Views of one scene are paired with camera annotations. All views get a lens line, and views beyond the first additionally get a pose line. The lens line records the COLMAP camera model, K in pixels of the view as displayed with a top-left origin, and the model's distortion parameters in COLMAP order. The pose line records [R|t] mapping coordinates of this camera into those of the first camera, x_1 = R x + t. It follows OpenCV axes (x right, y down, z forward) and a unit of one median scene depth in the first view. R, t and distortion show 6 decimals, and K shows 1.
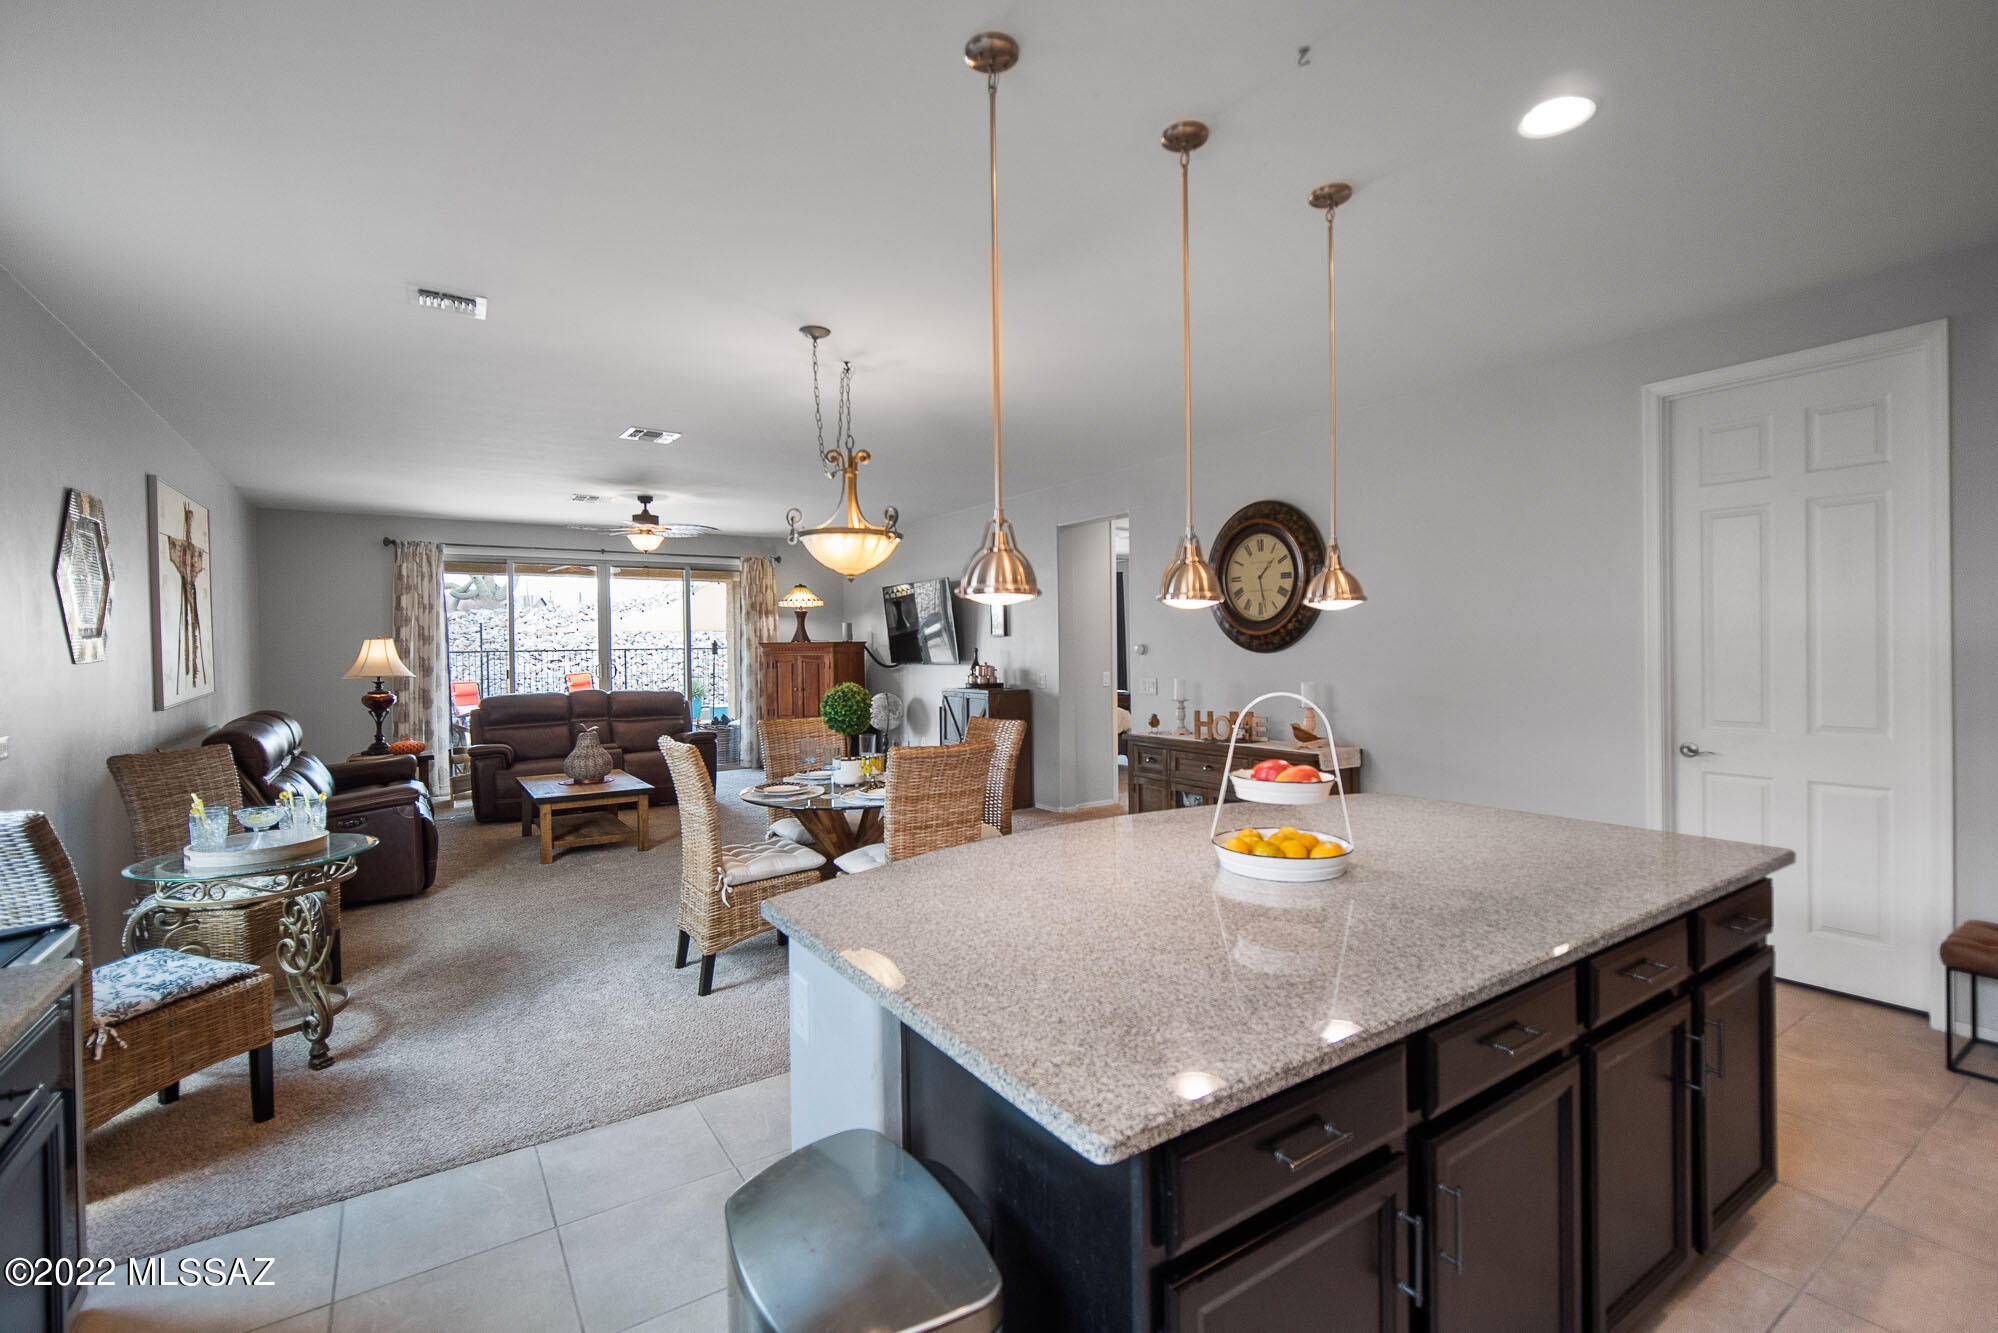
lens RADIAL K [[905.7, 0, 999.5], [0, 905.7, 662.2], [0, 0, 1]] dist [0.012993, -0.012608]
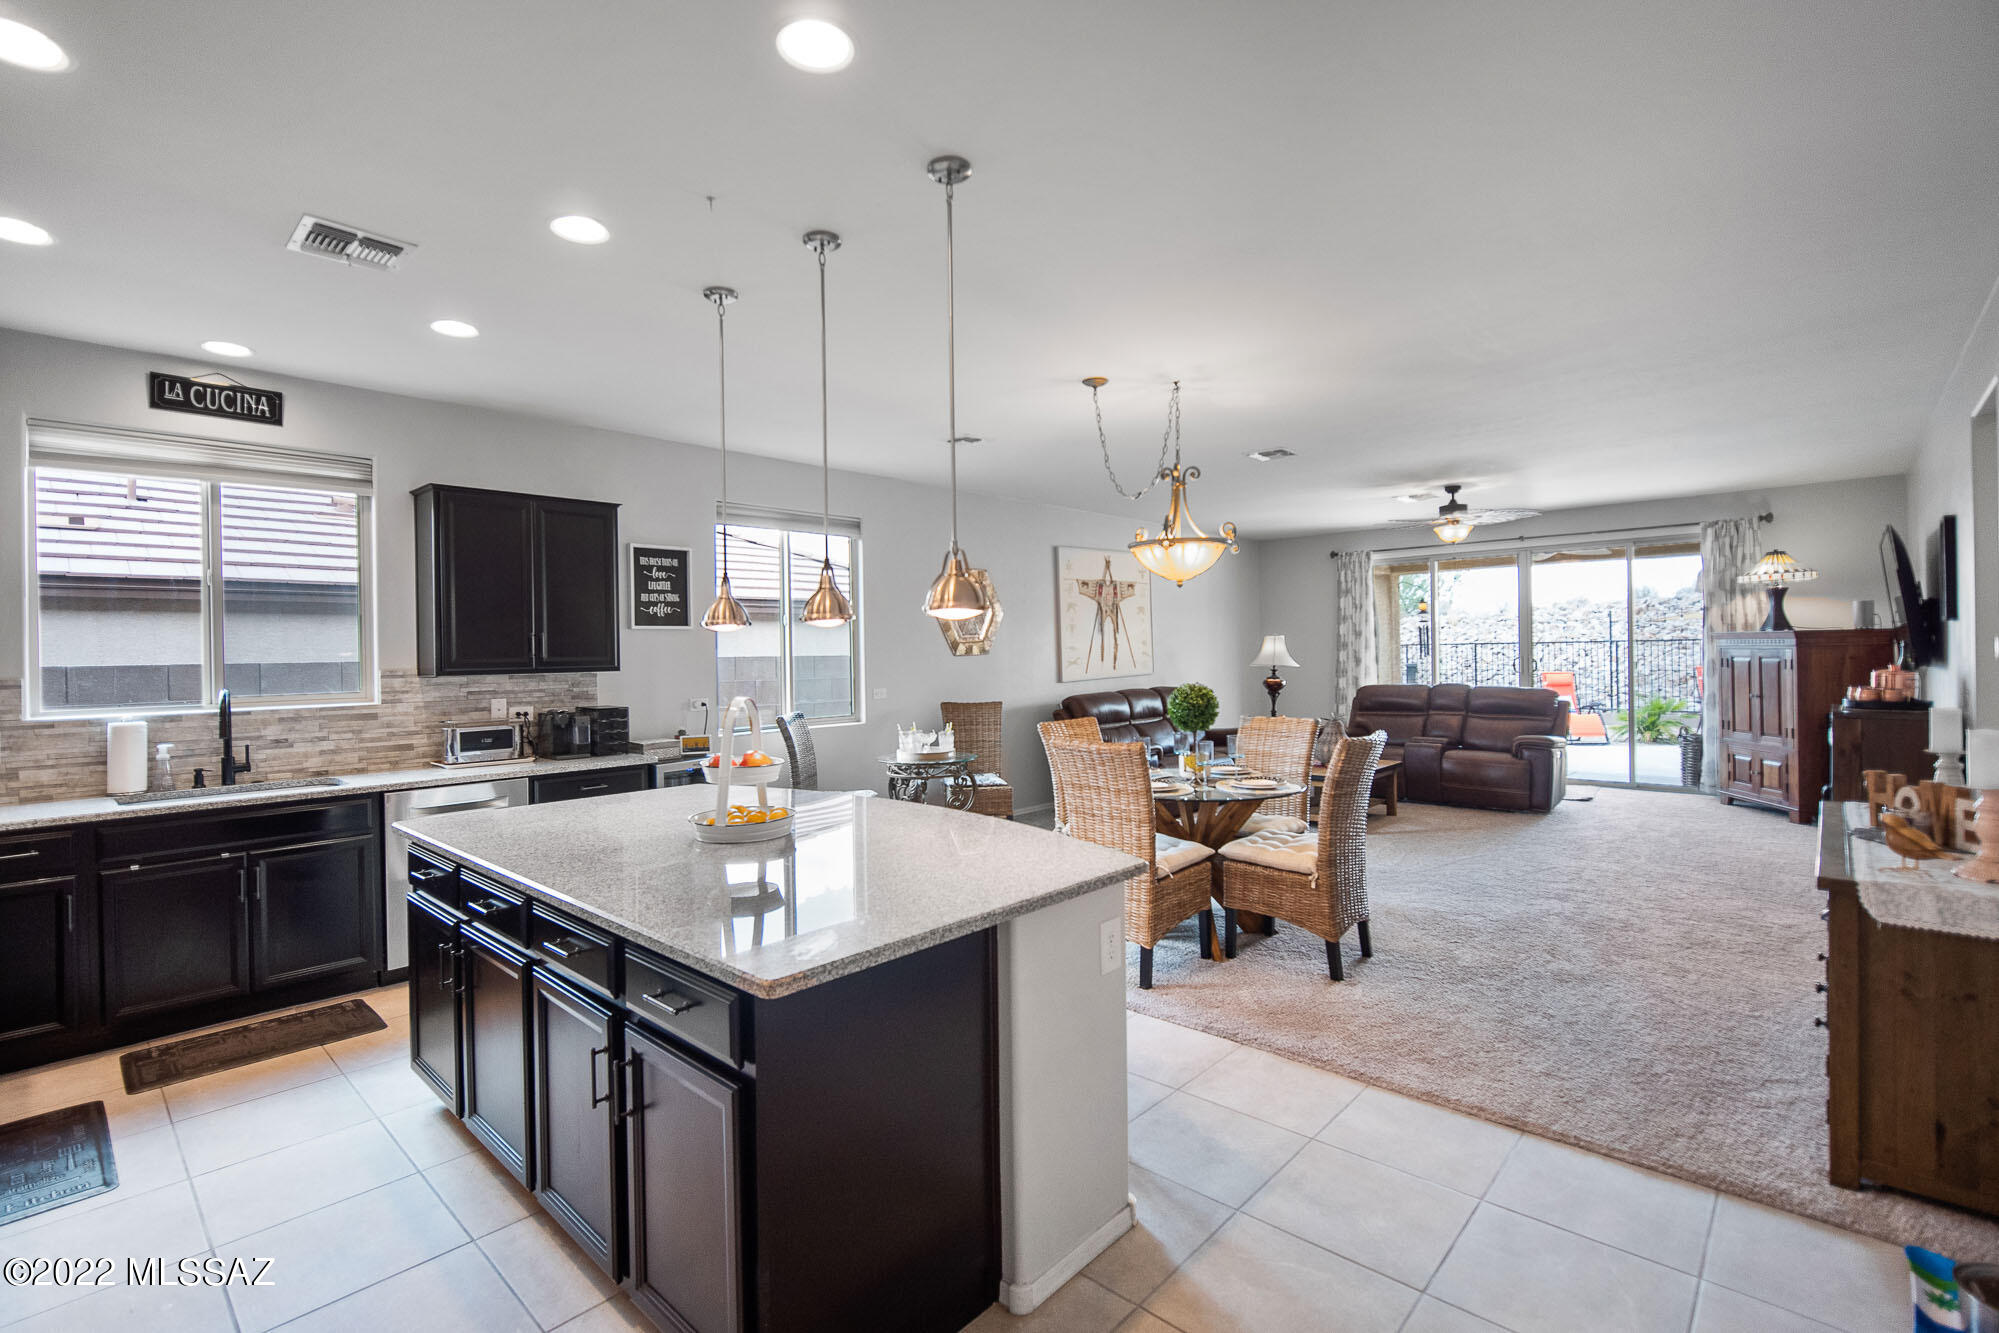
lens RADIAL K [[906.1, 0, 983.6], [0, 906.1, 658.9], [0, 0, 1]] dist [-0.001285, -0.000071]
pose [[0.233221, 0.016584, -0.972282, 0.435713], [-0.002263, 0.999861, 0.016511, -0.012232], [0.972421, -0.001651, 0.233226, 0.281892]]
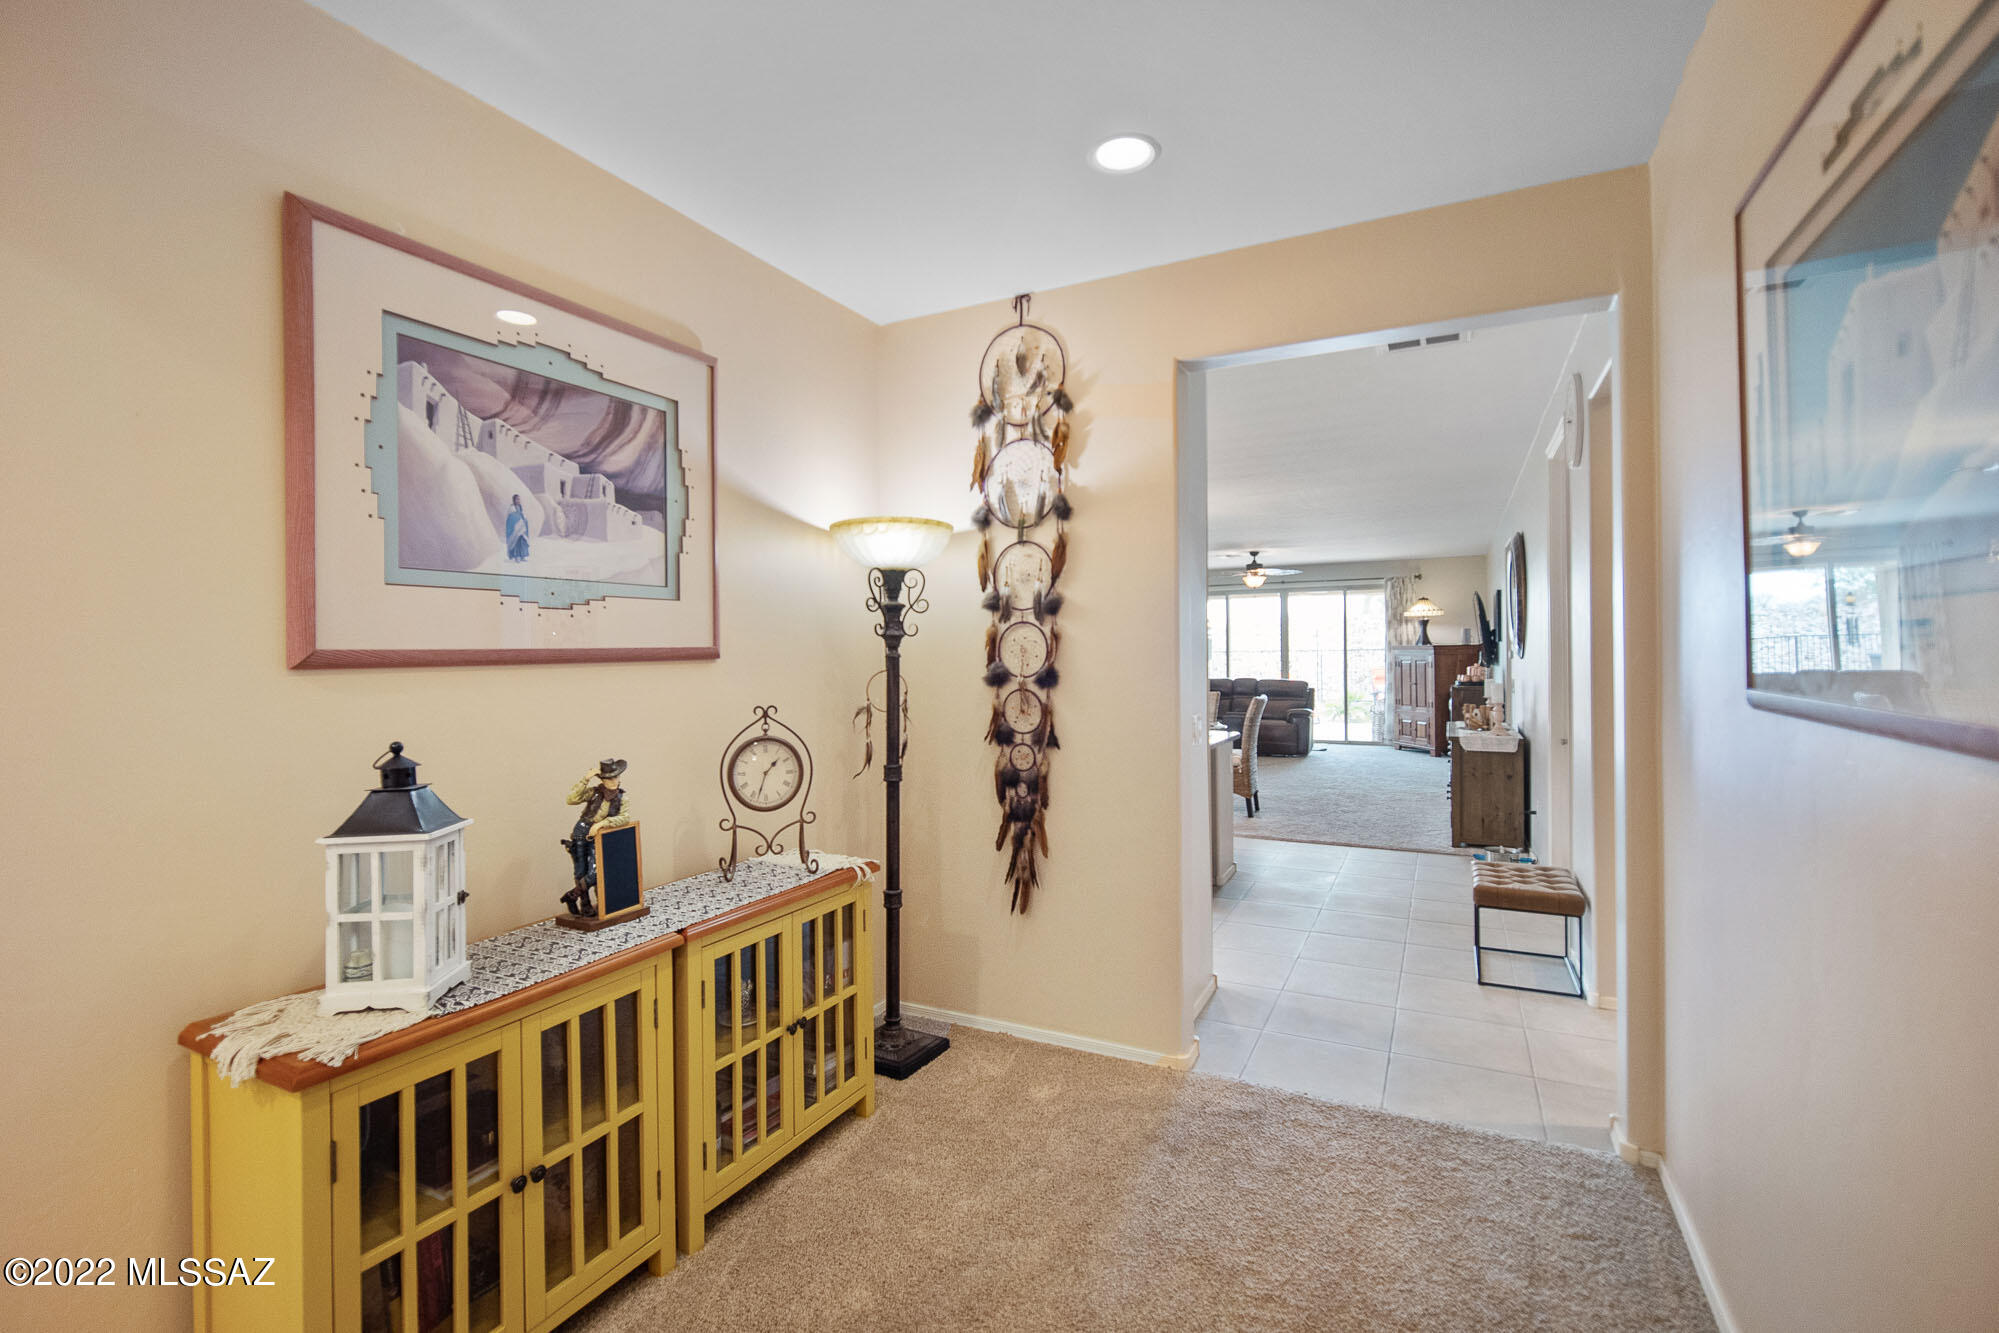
lens RADIAL K [[906.1, 0, 983.6], [0, 906.1, 658.9], [0, 0, 1]] dist [-0.001285, -0.000071]
pose [[0.491301, 0.013452, -0.870886, 0.719729], [-0.010120, 0.999901, 0.009736, -0.011060], [0.870931, 0.004030, 0.491389, -0.153754]]
